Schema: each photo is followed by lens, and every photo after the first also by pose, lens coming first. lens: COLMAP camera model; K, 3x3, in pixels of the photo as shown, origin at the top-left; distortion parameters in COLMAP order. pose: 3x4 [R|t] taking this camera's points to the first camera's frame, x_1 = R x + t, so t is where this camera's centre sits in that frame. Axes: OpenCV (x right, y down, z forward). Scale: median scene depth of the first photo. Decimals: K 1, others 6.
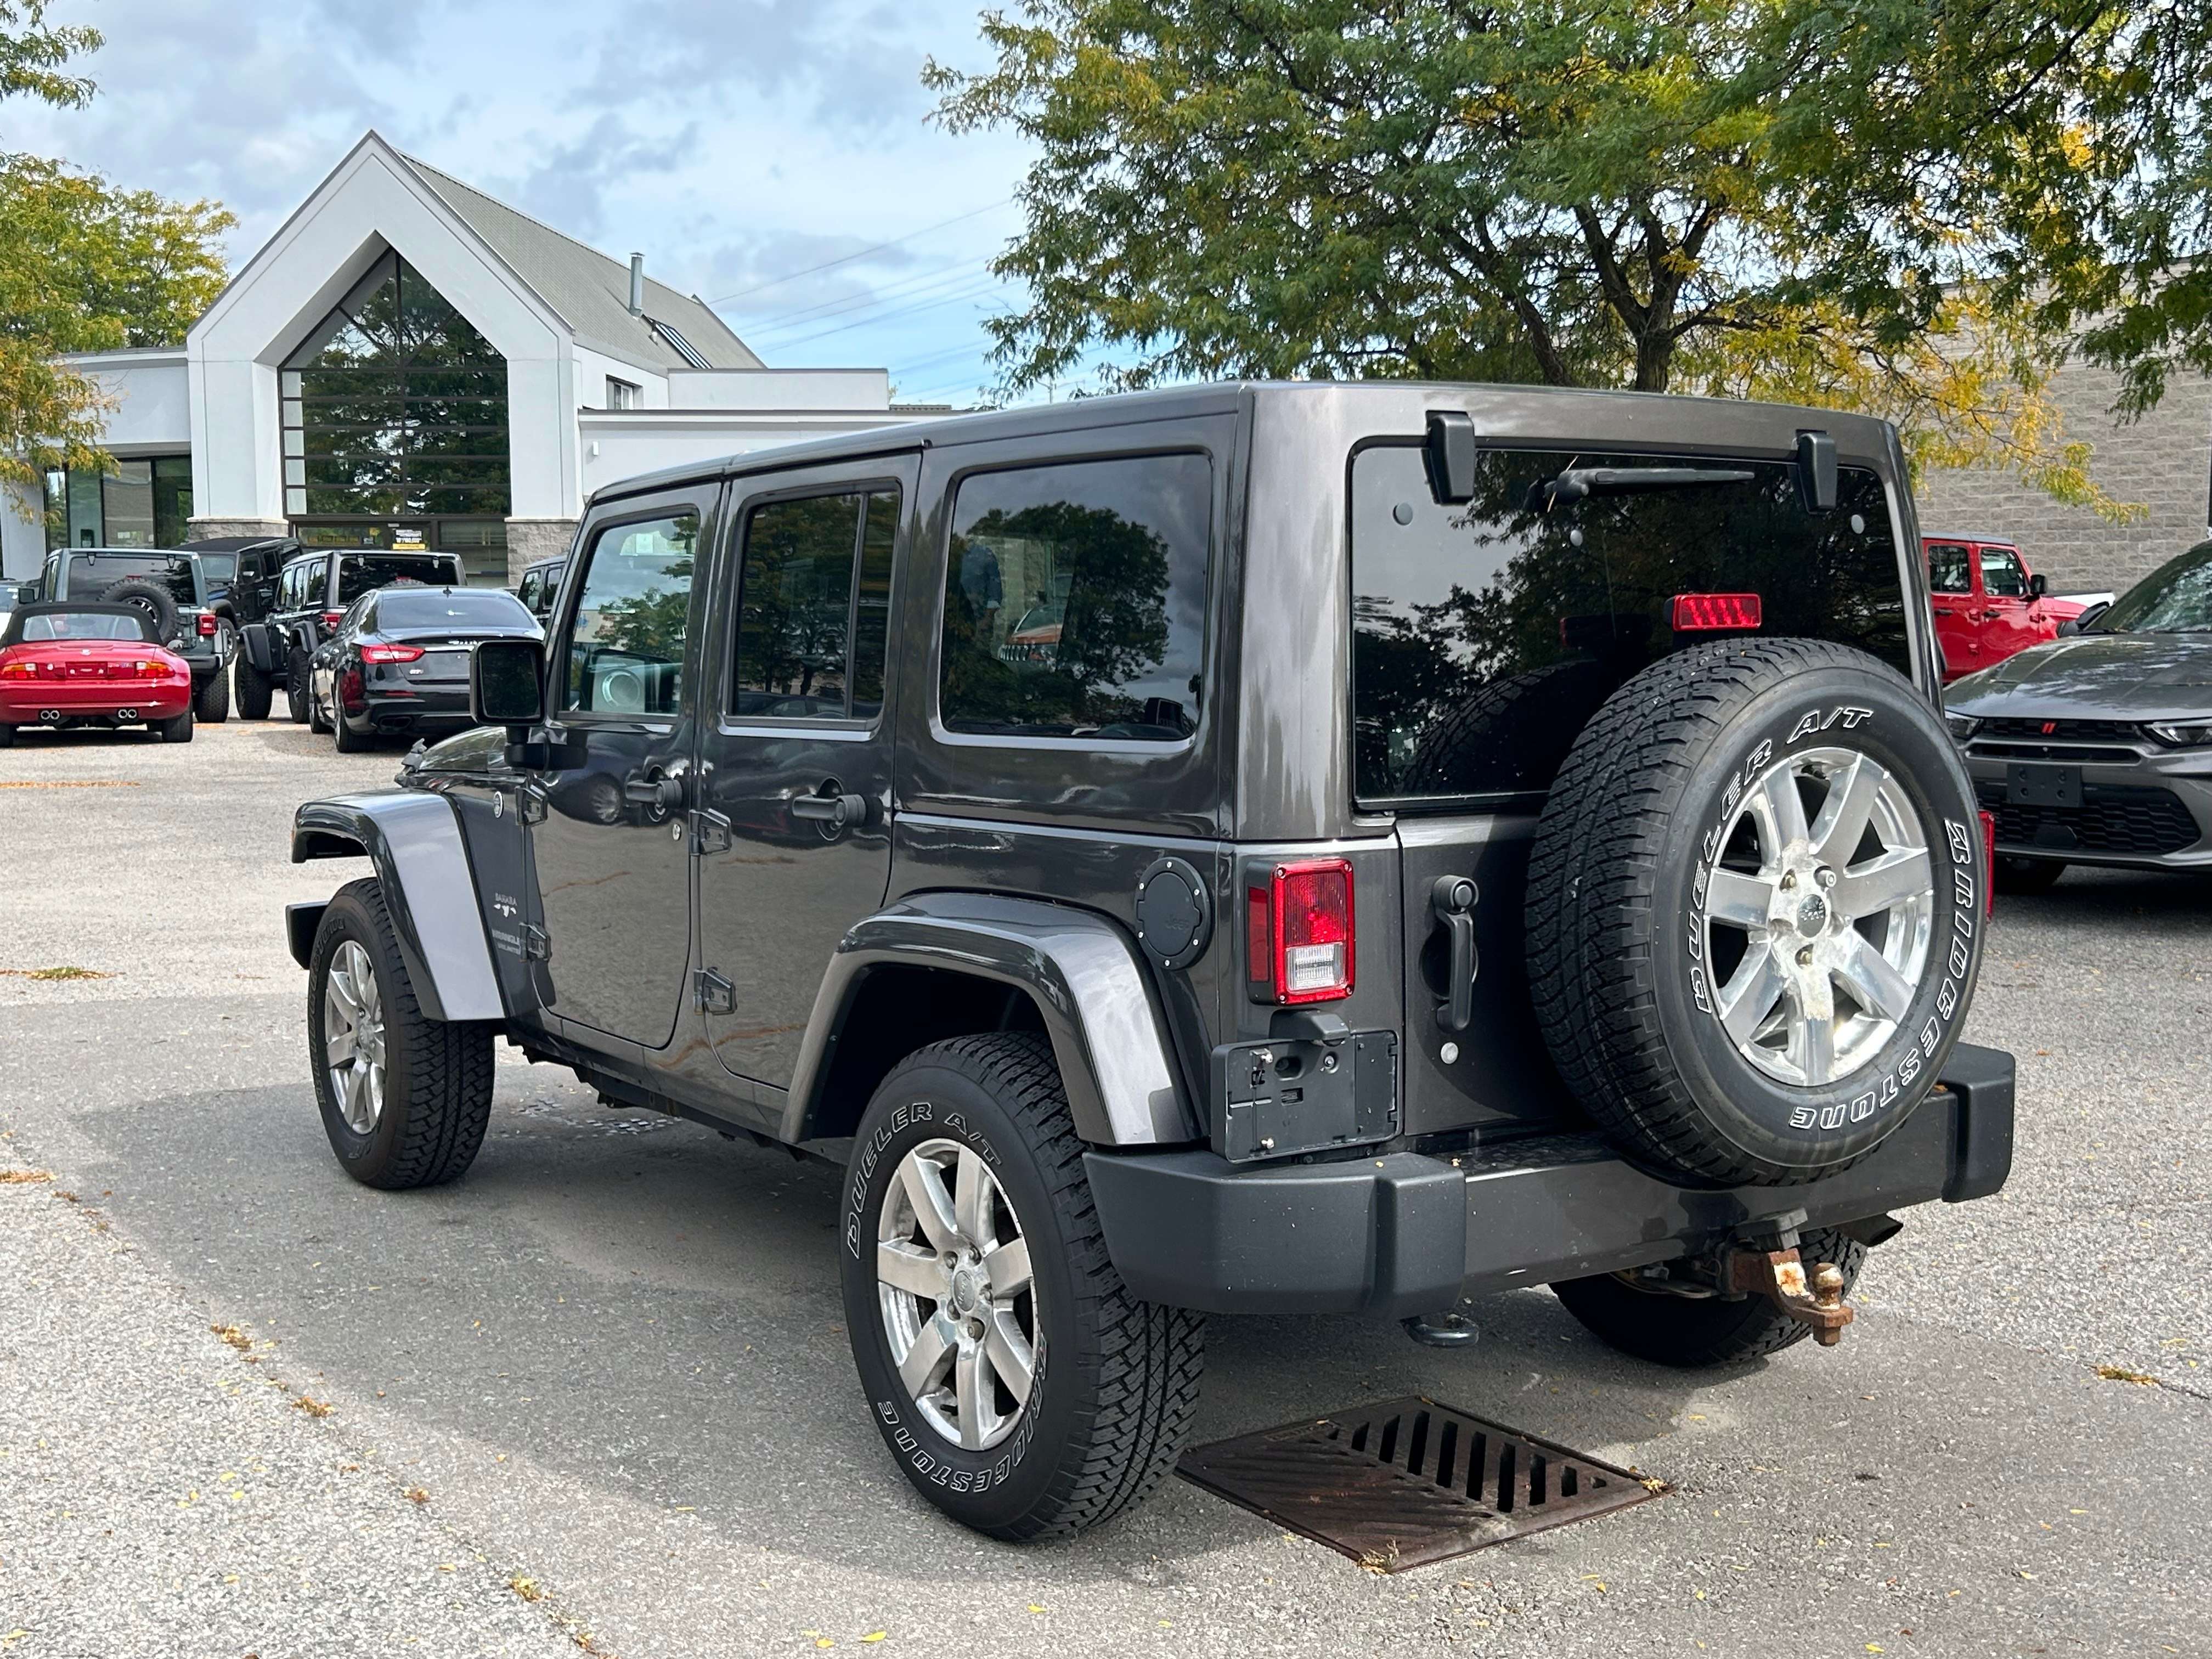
lens RADIAL K [[2490.3, 0, 1115.6], [0, 2490.3, 820.2], [0, 0, 1]] dist [0.157714, -0.473159]
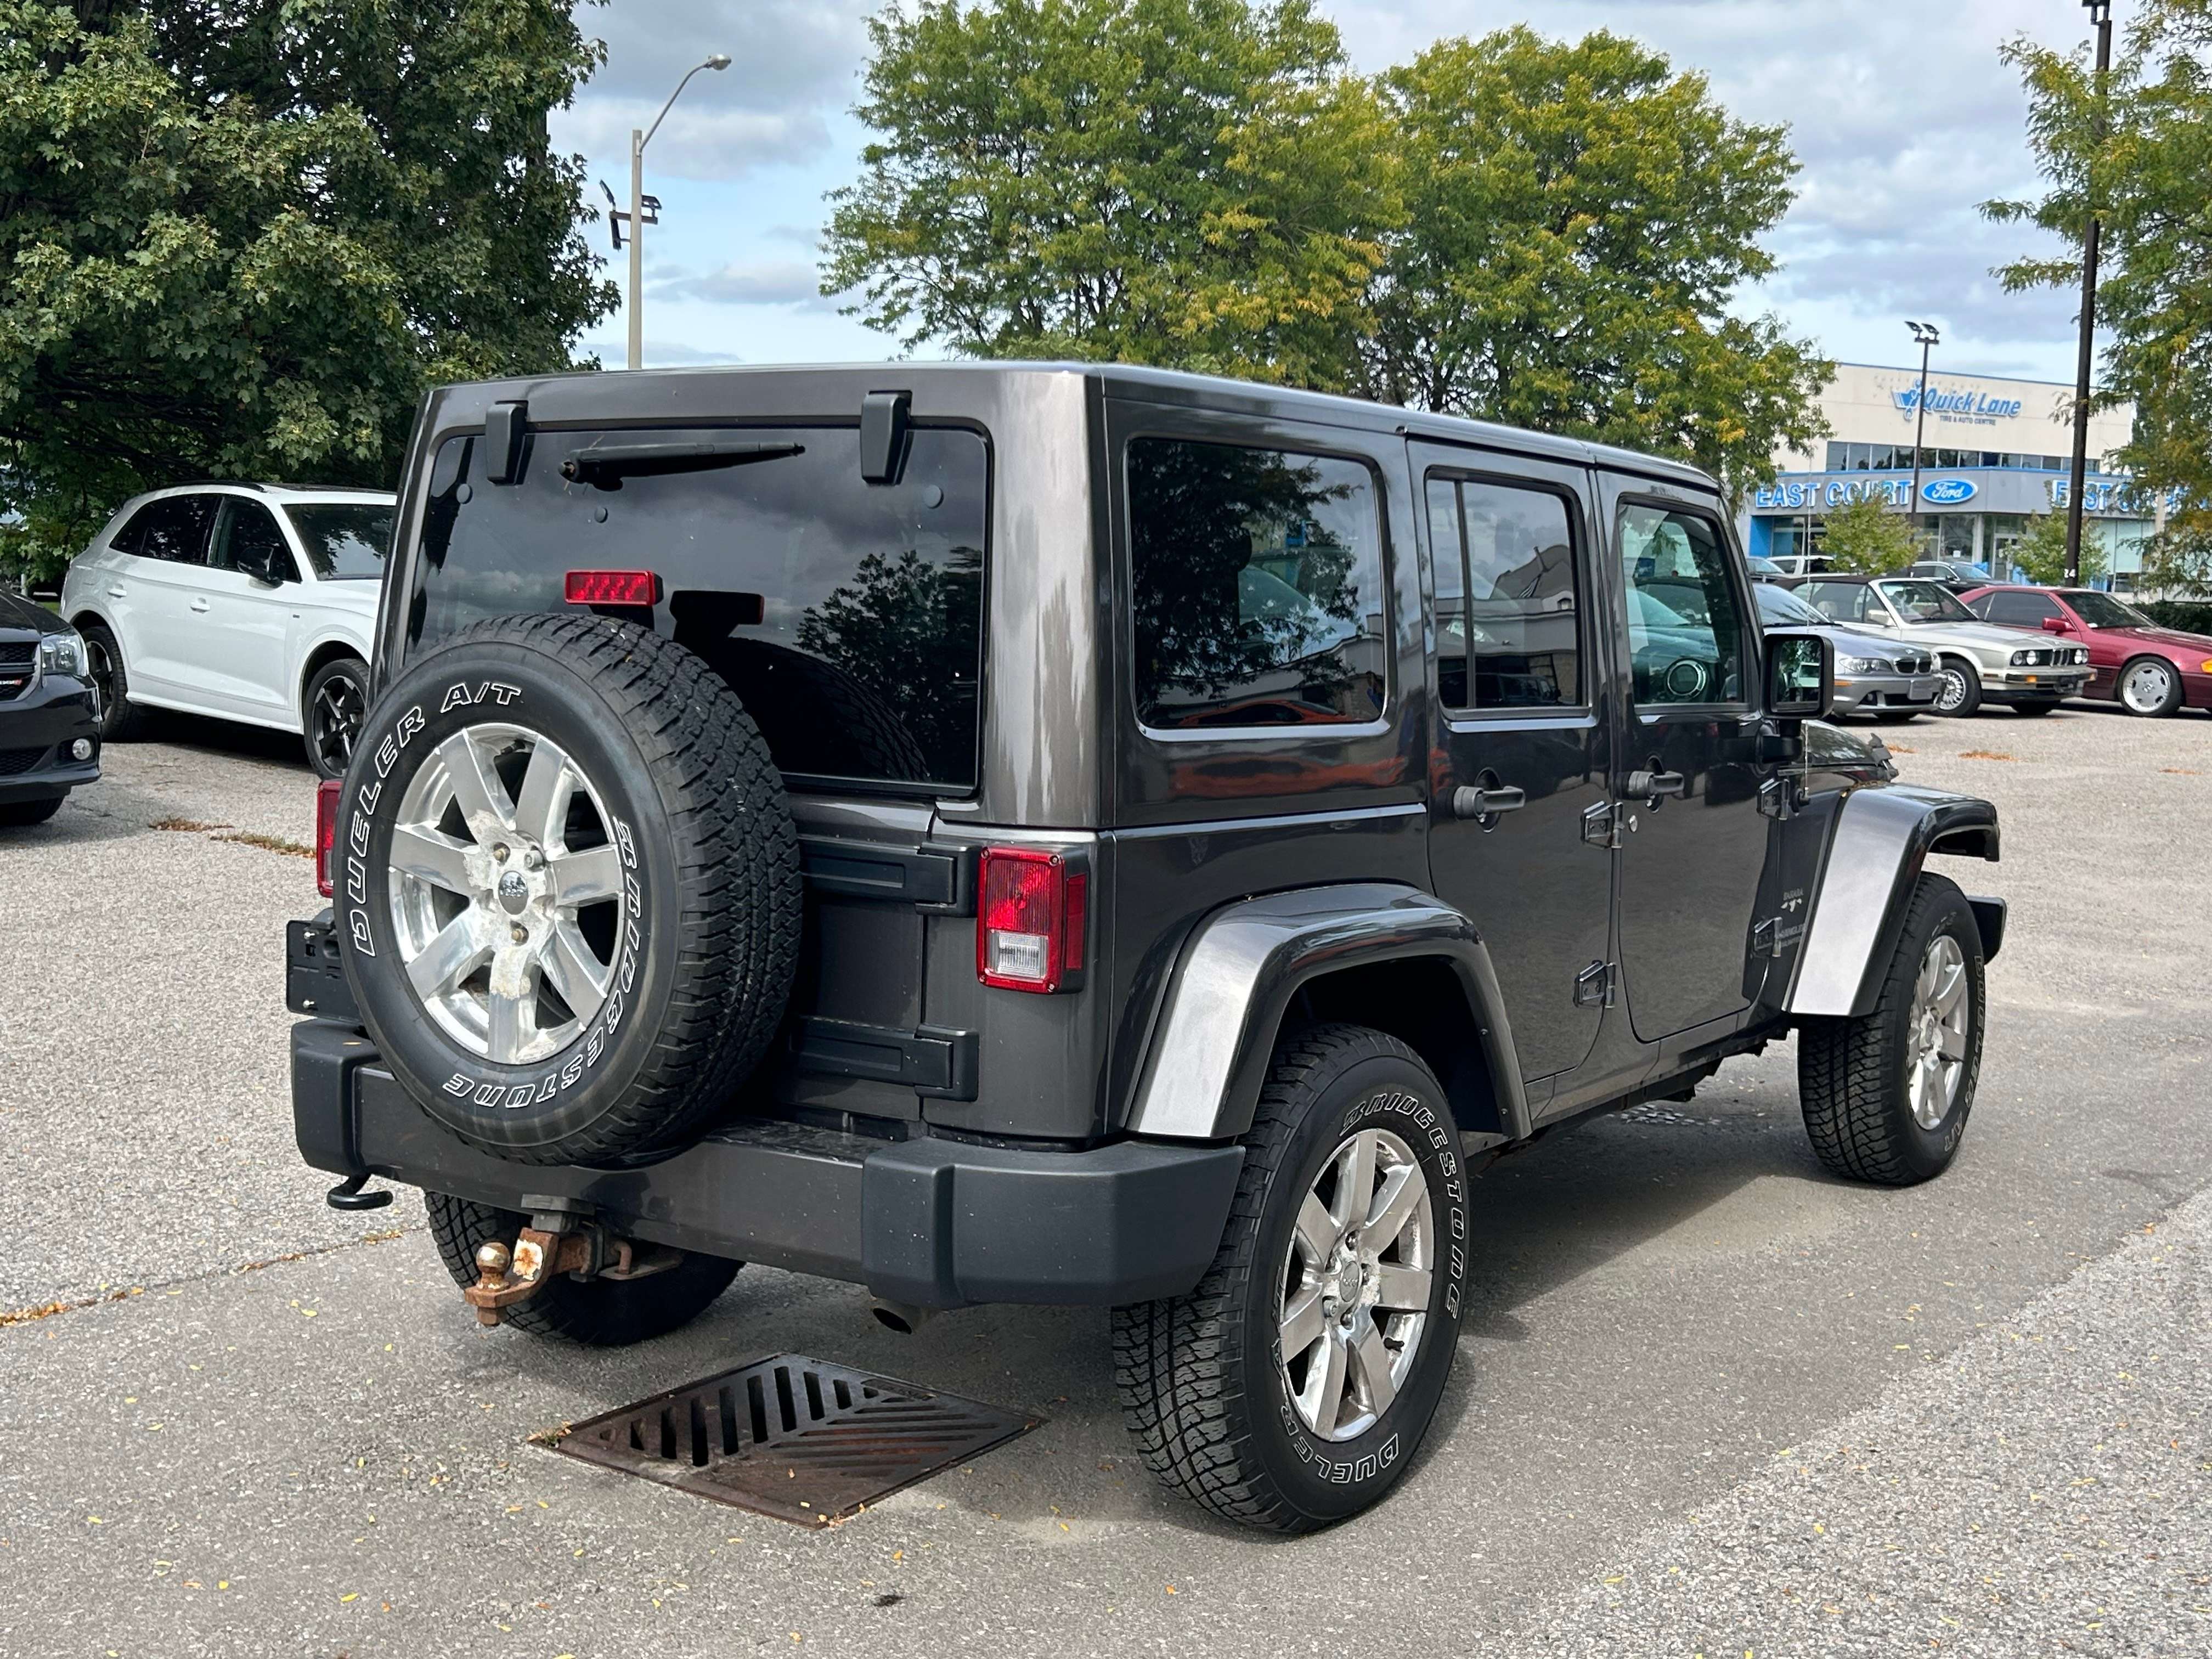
lens RADIAL K [[2490.3, 0, 1115.6], [0, 2490.3, 820.2], [0, 0, 1]] dist [0.157714, -0.473159]
pose [[0.347620, 0.097658, -0.932536, 1.108344], [-0.099444, 0.992792, 0.066898, -0.069465], [0.932347, 0.069480, 0.354825, 0.752490]]
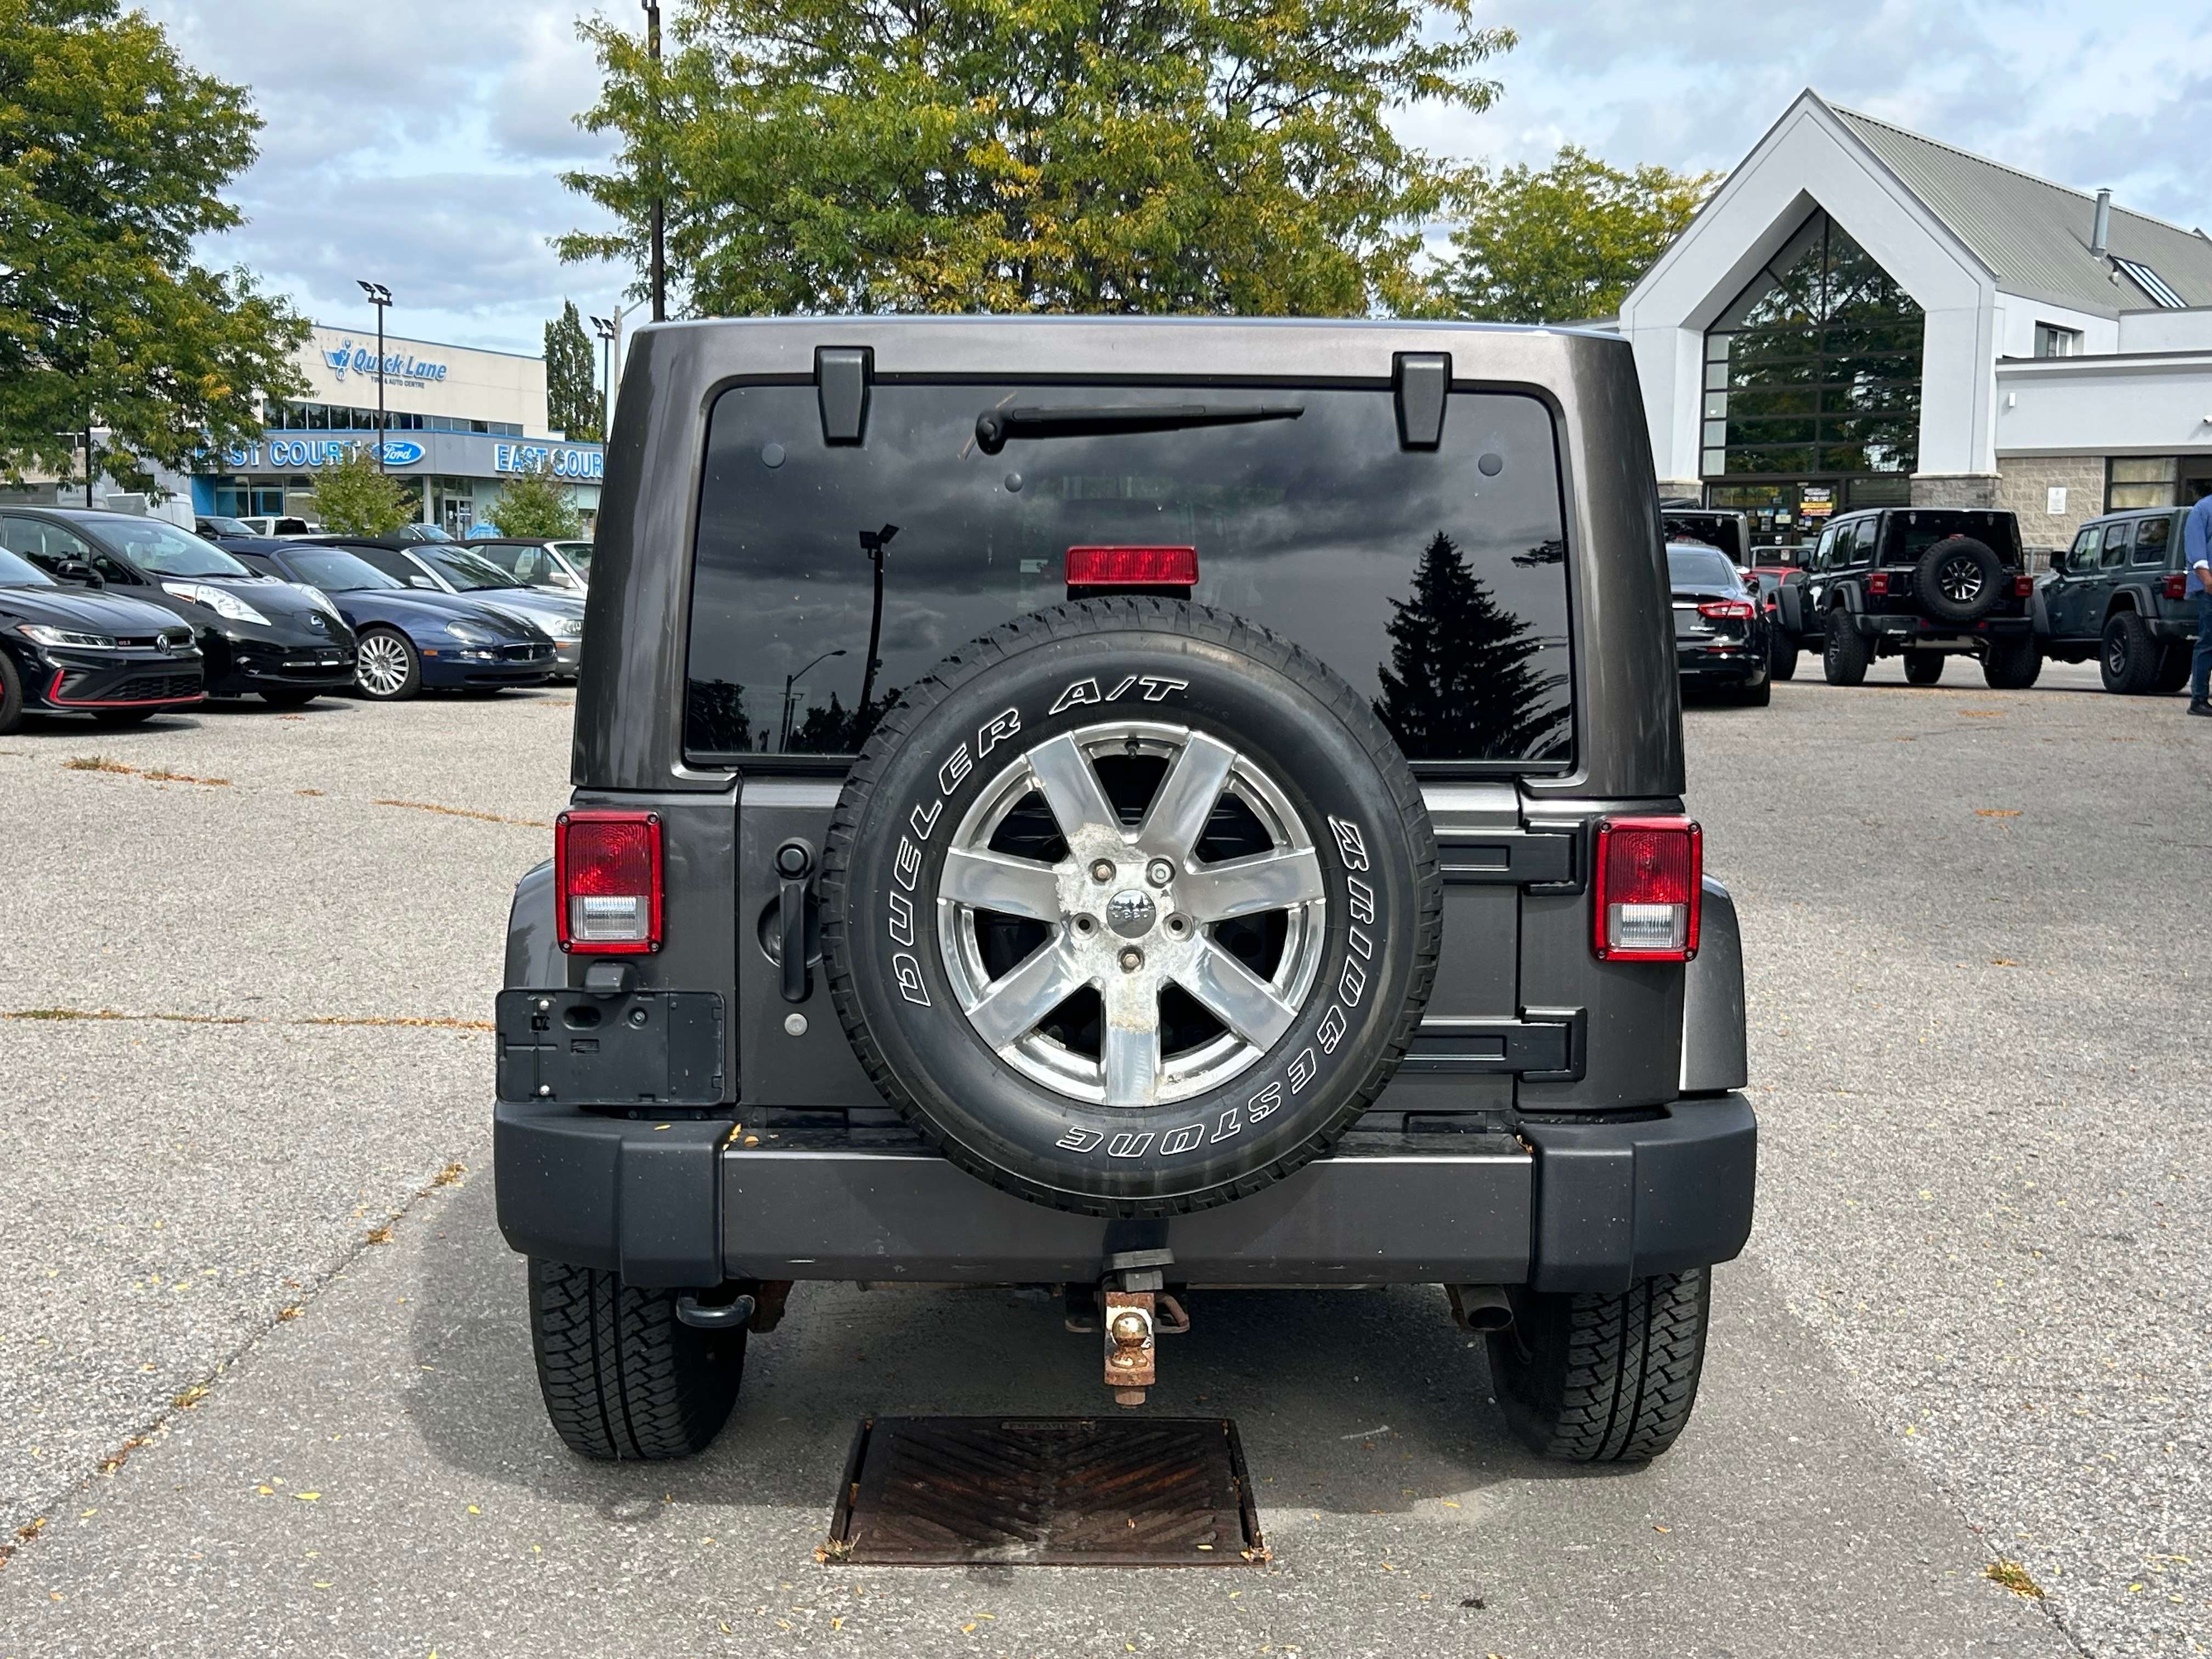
lens RADIAL K [[2490.3, 0, 1115.6], [0, 2490.3, 820.2], [0, 0, 1]] dist [0.157714, -0.473159]
pose [[0.823733, 0.065546, -0.563176, 0.657438], [-0.056723, 0.997839, 0.033169, -0.019856], [0.564133, 0.004622, 0.825671, 0.242848]]
